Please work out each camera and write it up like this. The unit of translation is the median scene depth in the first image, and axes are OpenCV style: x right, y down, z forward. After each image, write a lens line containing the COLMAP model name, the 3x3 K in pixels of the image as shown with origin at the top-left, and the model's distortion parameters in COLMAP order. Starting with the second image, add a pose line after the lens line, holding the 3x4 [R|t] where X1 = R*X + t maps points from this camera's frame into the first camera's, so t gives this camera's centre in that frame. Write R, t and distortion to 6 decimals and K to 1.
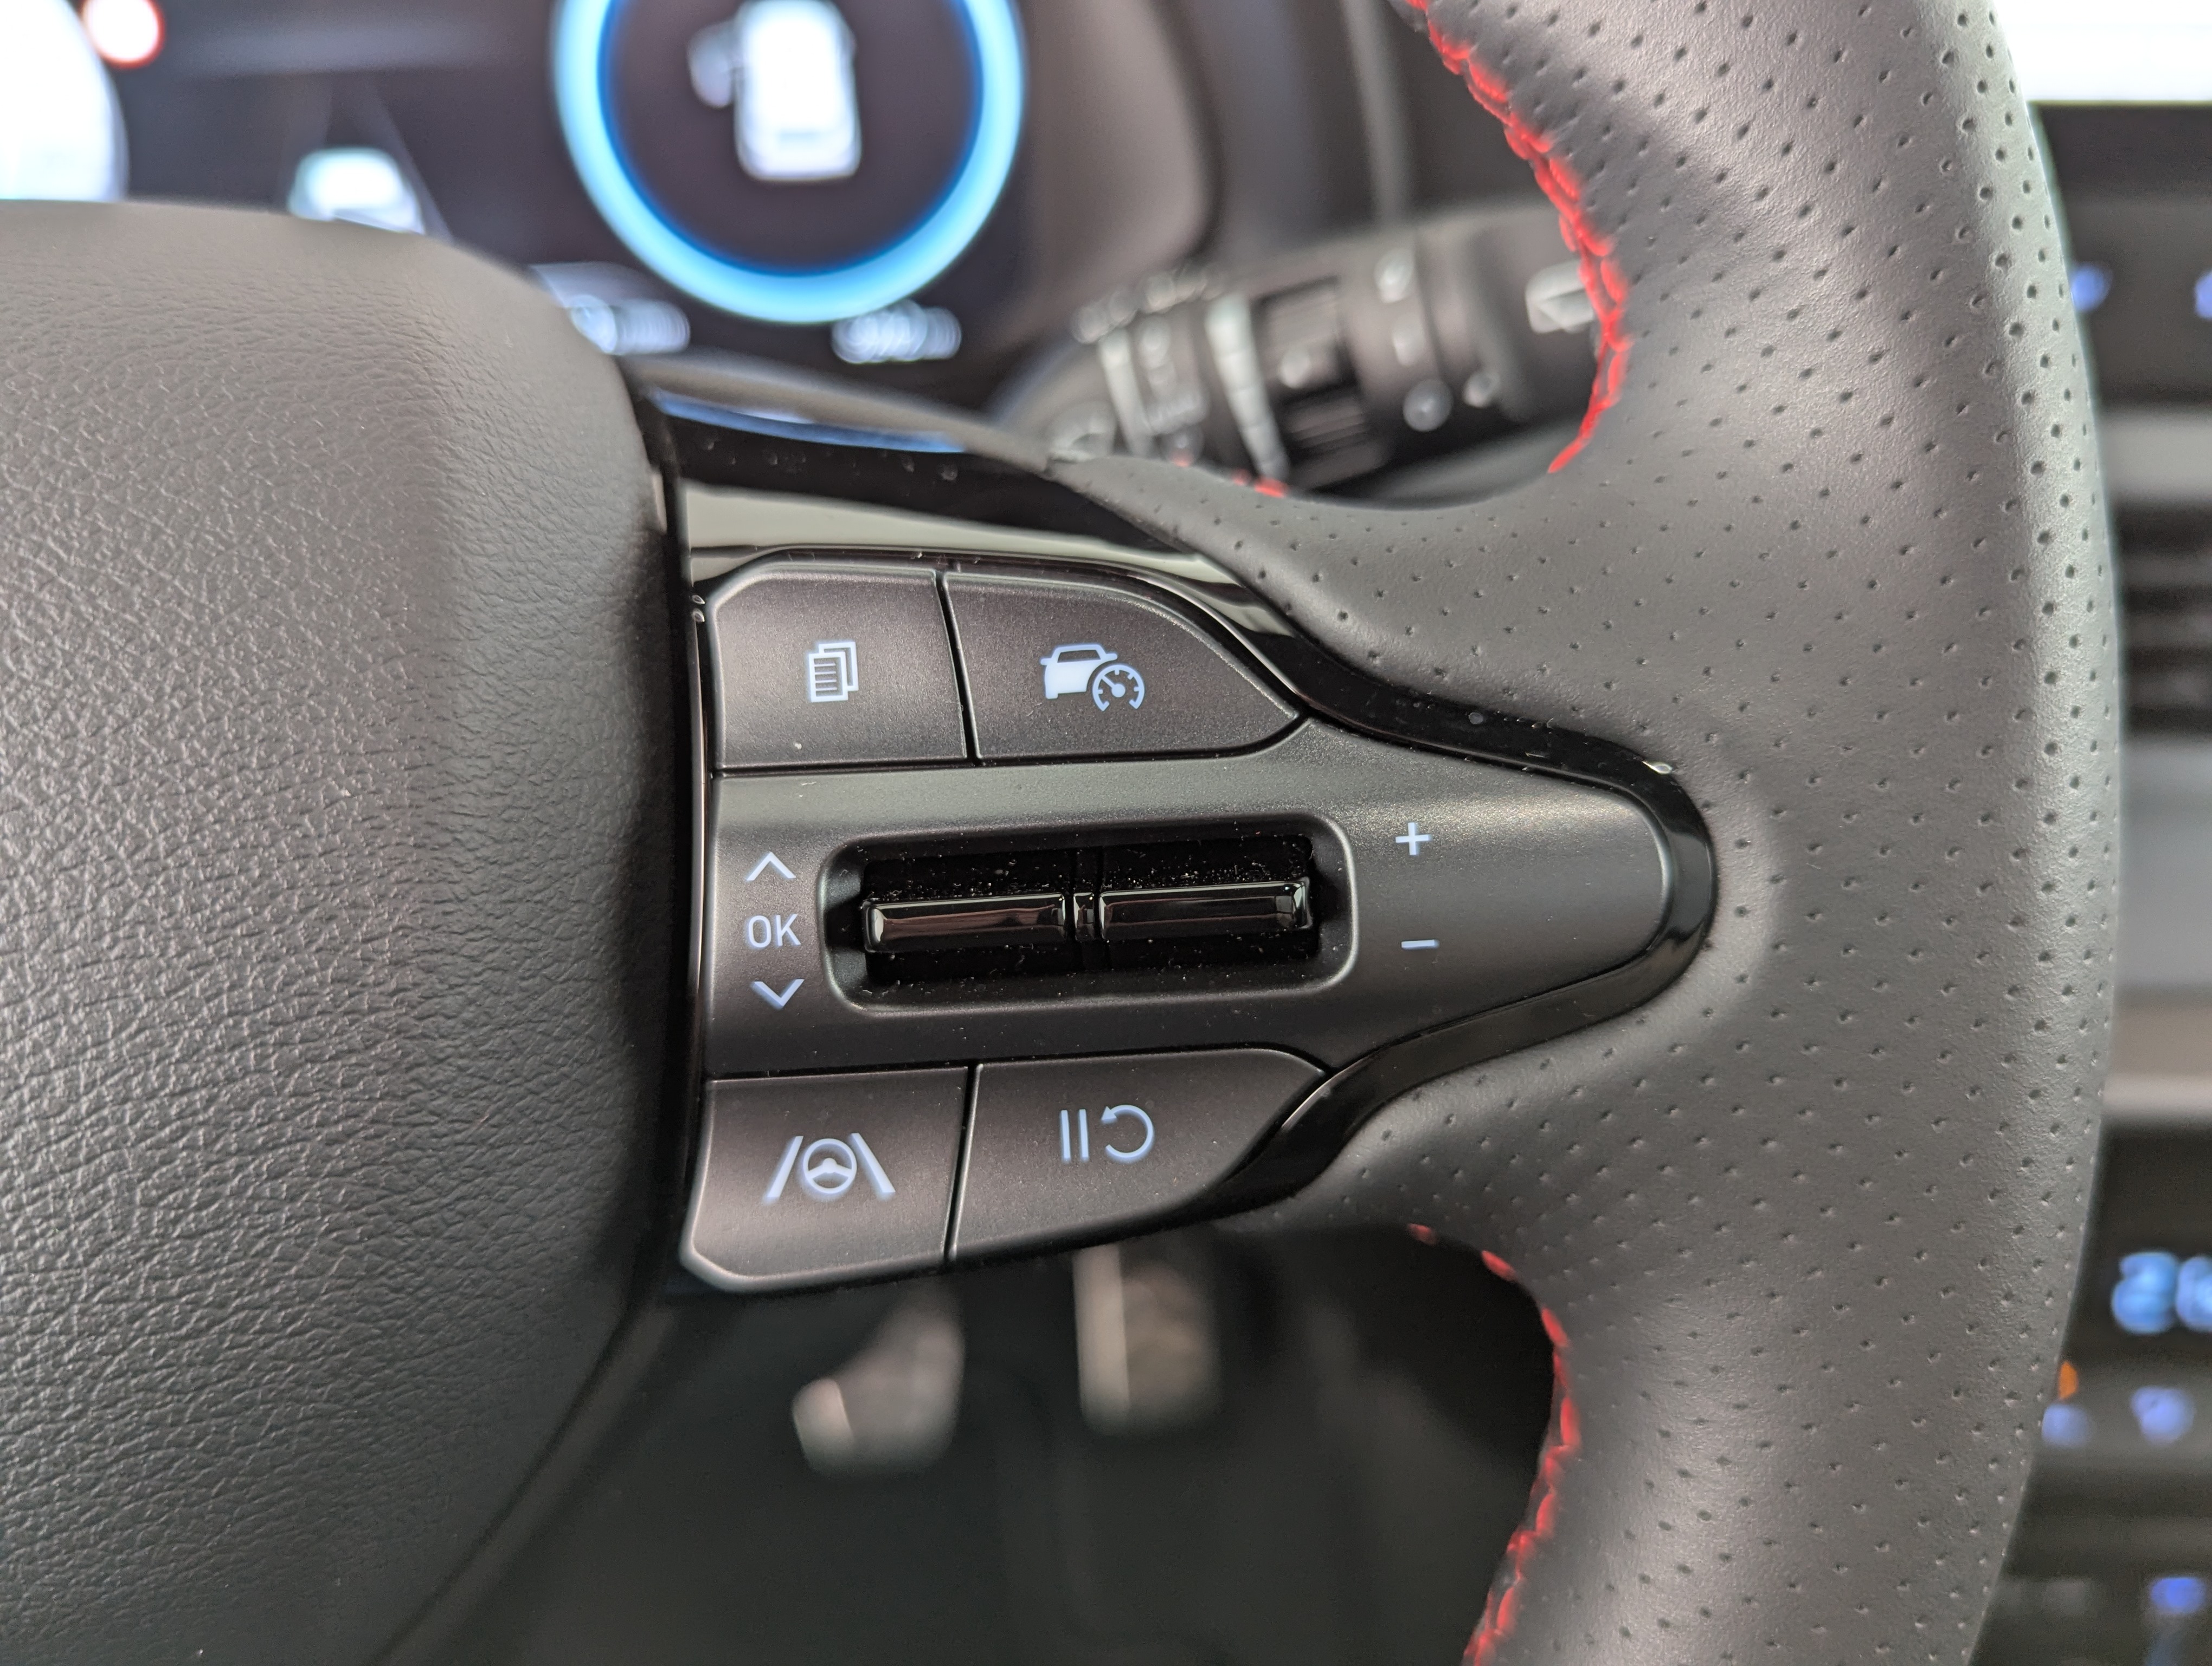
lens RADIAL K [[1827.2, 0, 1106.0], [0, 1827.2, 833.0], [0, 0, 1]] dist [-0.002948, -0.006183]
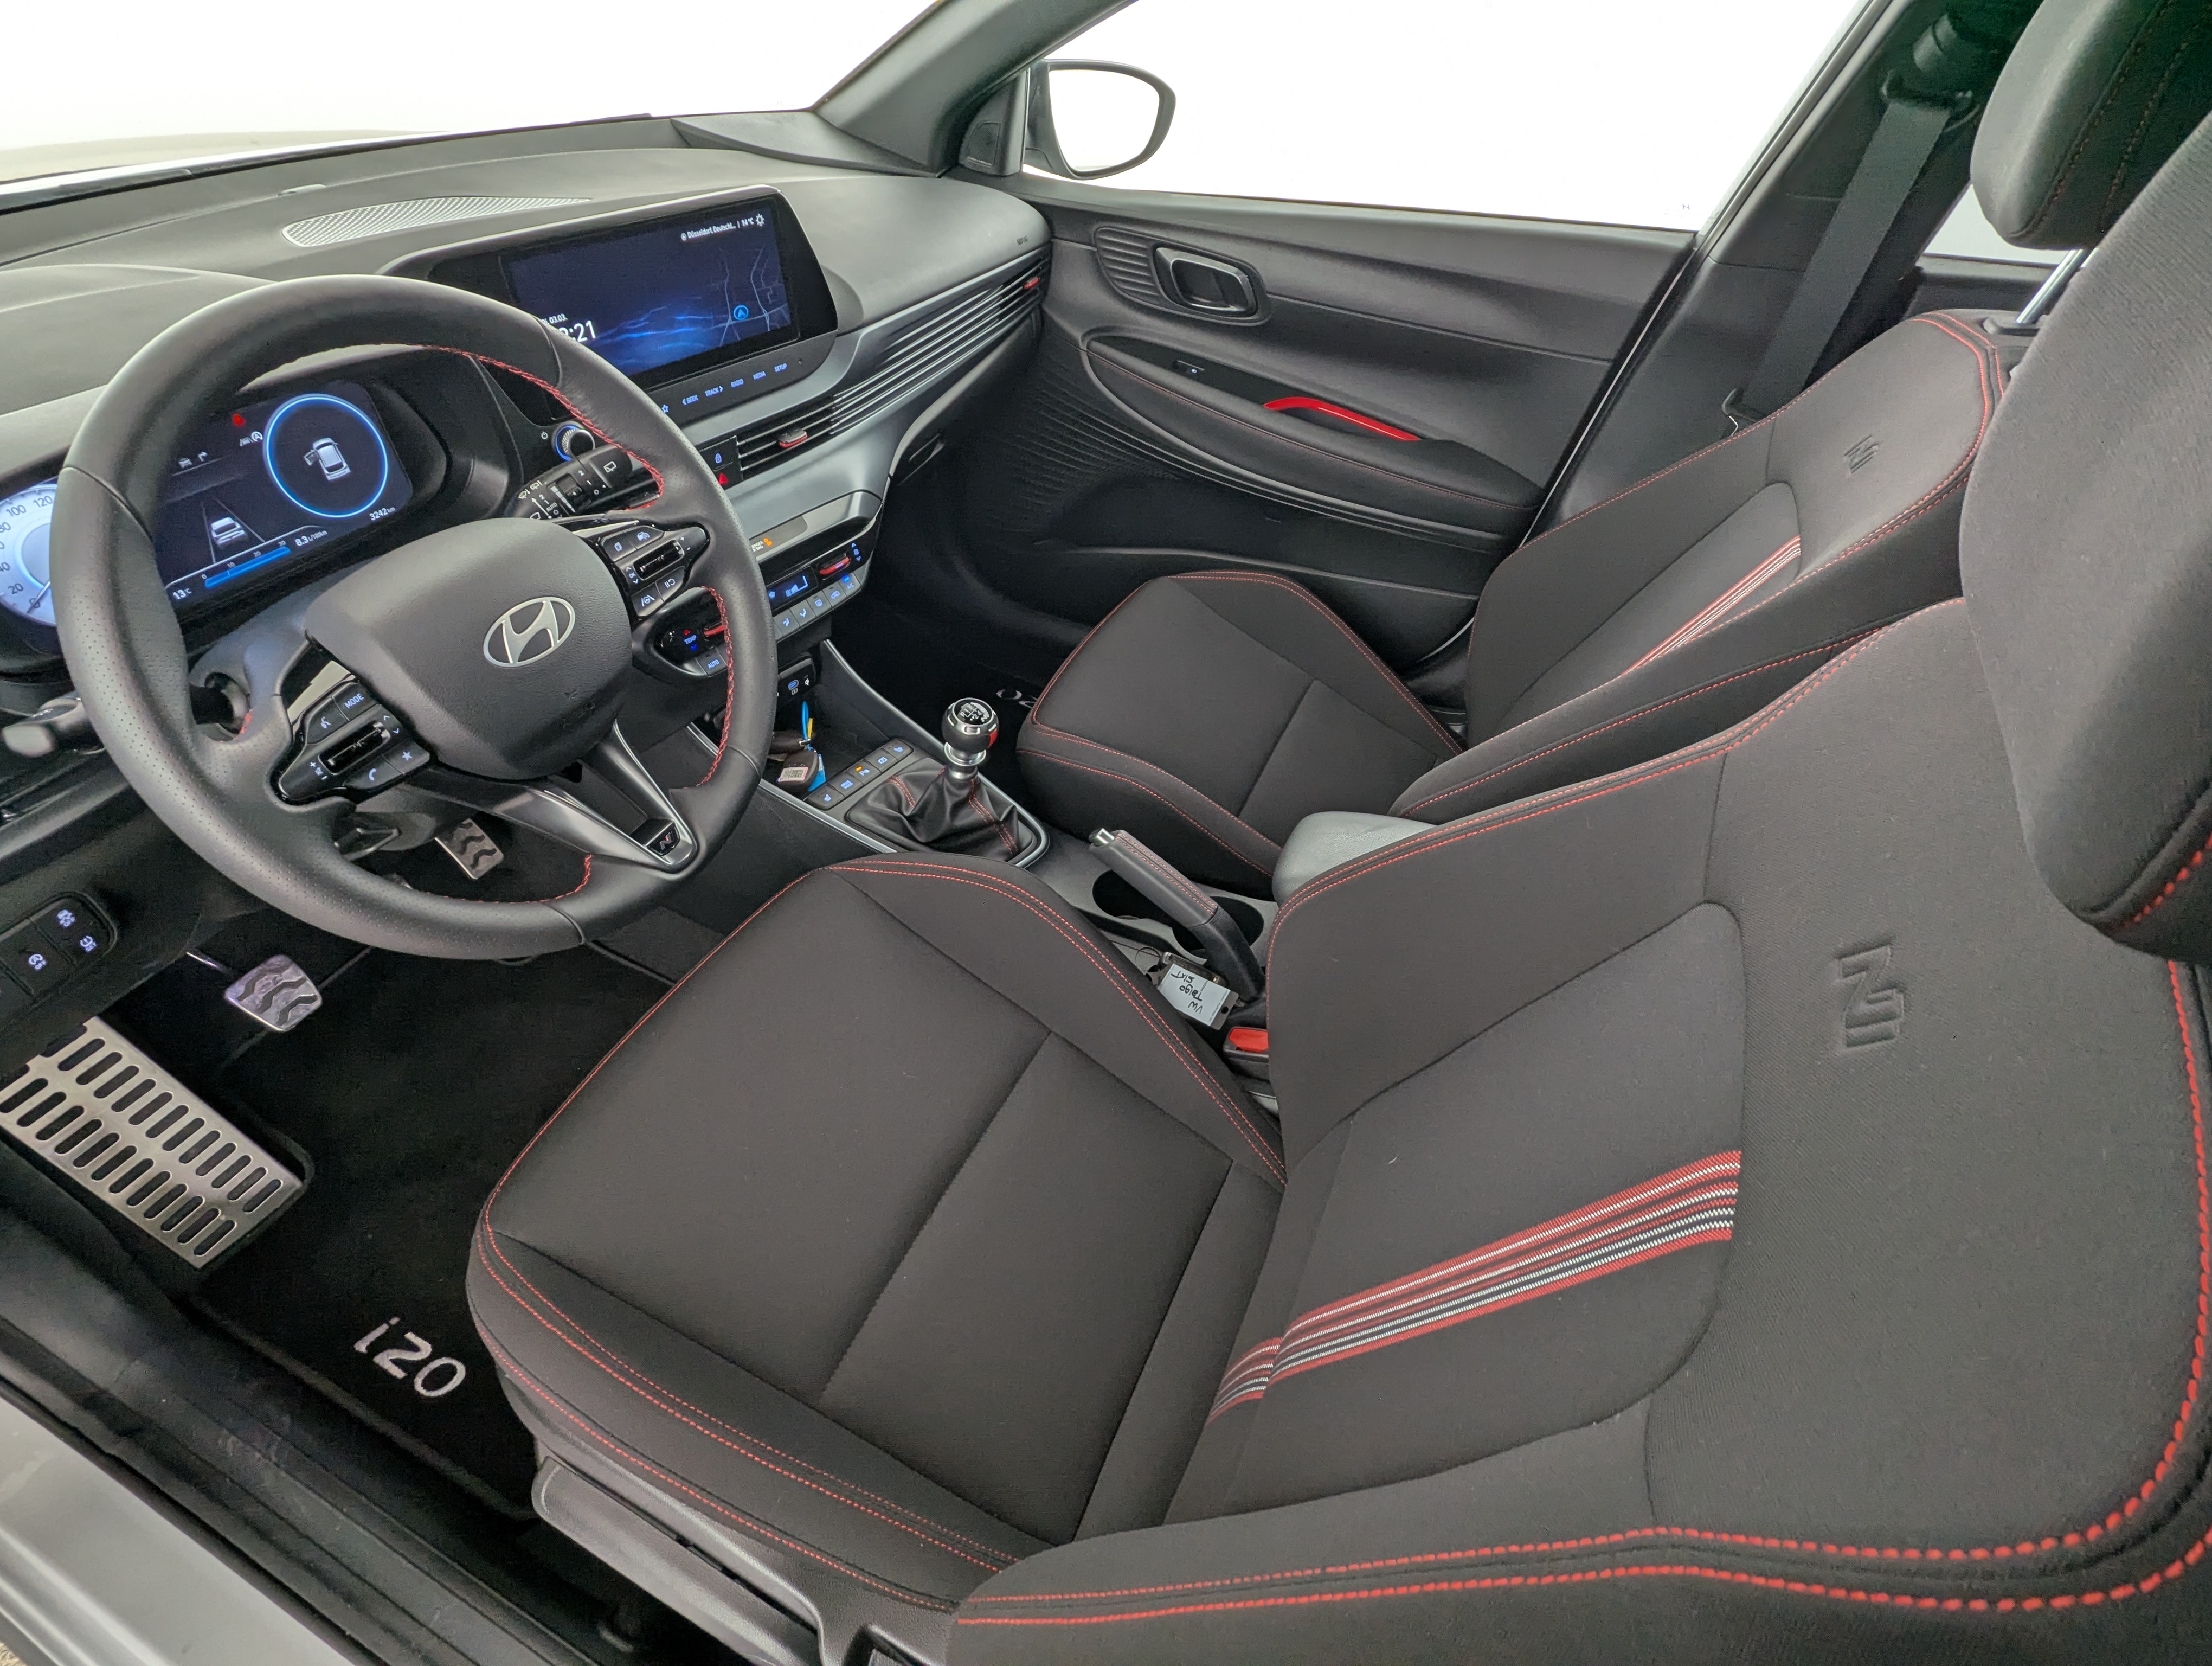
lens RADIAL K [[1051.8, 0, 1106.0], [0, 1051.8, 833.0], [0, 0, 1]] dist [-0.001616, -0.000890]
pose [[0.506457, -0.554315, 0.660482, -3.058333], [0.379309, 0.831113, 0.406664, -0.109476], [-0.774355, 0.044569, 0.631179, -3.961578]]
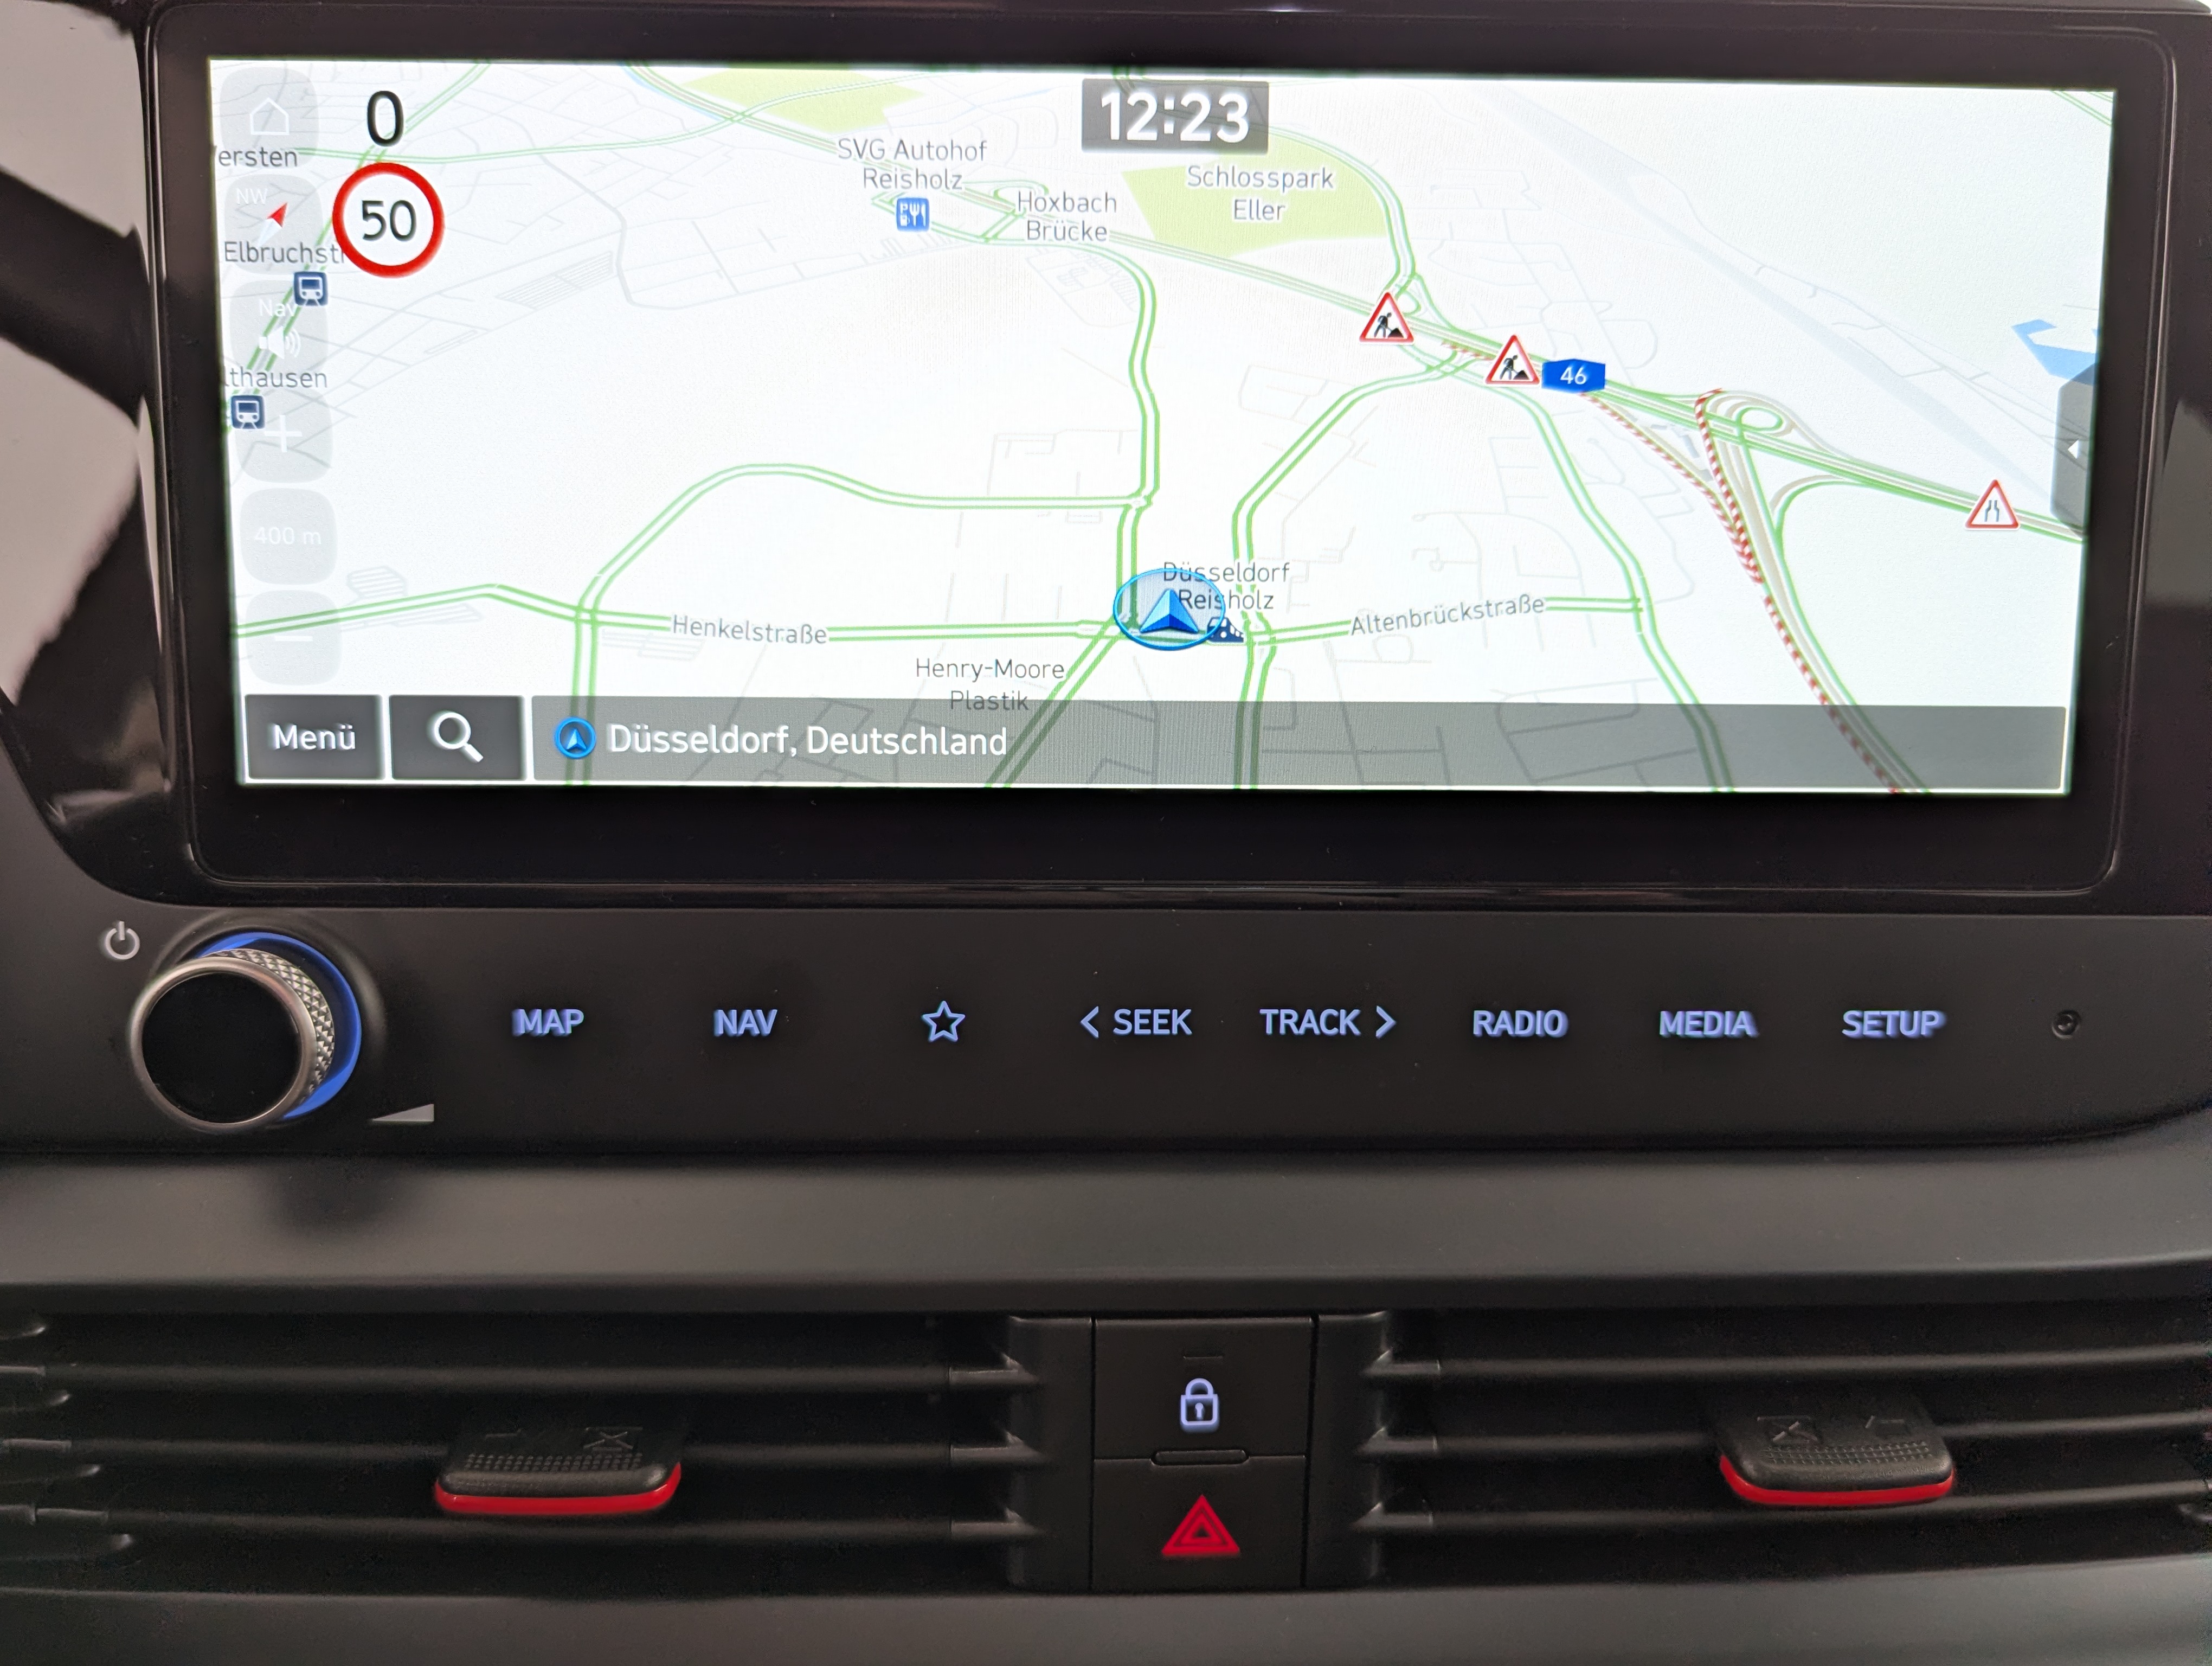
lens RADIAL K [[1827.2, 0, 1106.0], [0, 1827.2, 833.0], [0, 0, 1]] dist [-0.002948, -0.006183]
pose [[0.997927, 0.002473, 0.064302, 1.512353], [0.019174, 0.942445, -0.333812, -0.245280], [-0.061427, 0.334353, 0.940444, 0.475342]]
